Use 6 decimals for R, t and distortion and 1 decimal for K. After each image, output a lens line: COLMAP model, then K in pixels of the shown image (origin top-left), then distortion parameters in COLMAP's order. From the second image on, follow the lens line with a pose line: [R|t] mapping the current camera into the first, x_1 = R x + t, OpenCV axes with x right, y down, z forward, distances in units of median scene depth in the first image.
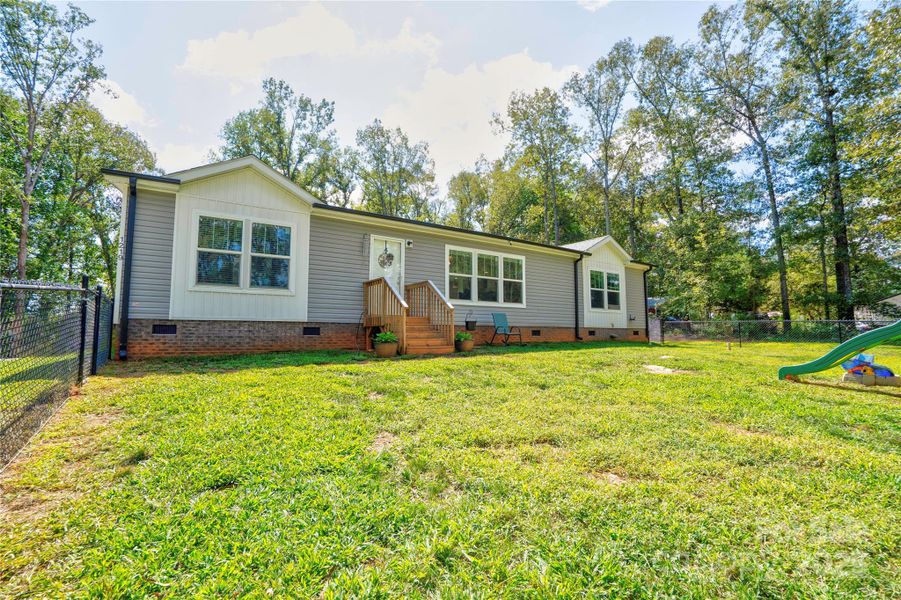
lens RADIAL K [[424.6, 0, 445.7], [0, 424.6, 280.1], [0, 0, 1]] dist [-0.001824, -0.000085]
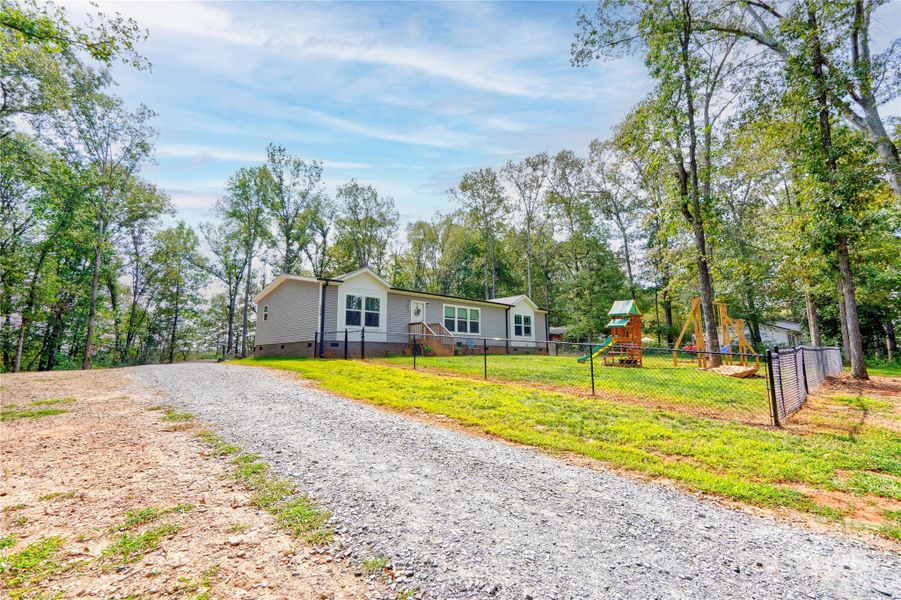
lens RADIAL K [[417.3, 0, 441.8], [0, 417.3, 296.6], [0, 0, 1]] dist [-0.003518, 0.010562]
pose [[0.989761, 0.021992, 0.141031, -0.195372], [-0.019784, 0.999659, -0.017042, -0.057209], [-0.141357, 0.014077, 0.989859, -0.641584]]
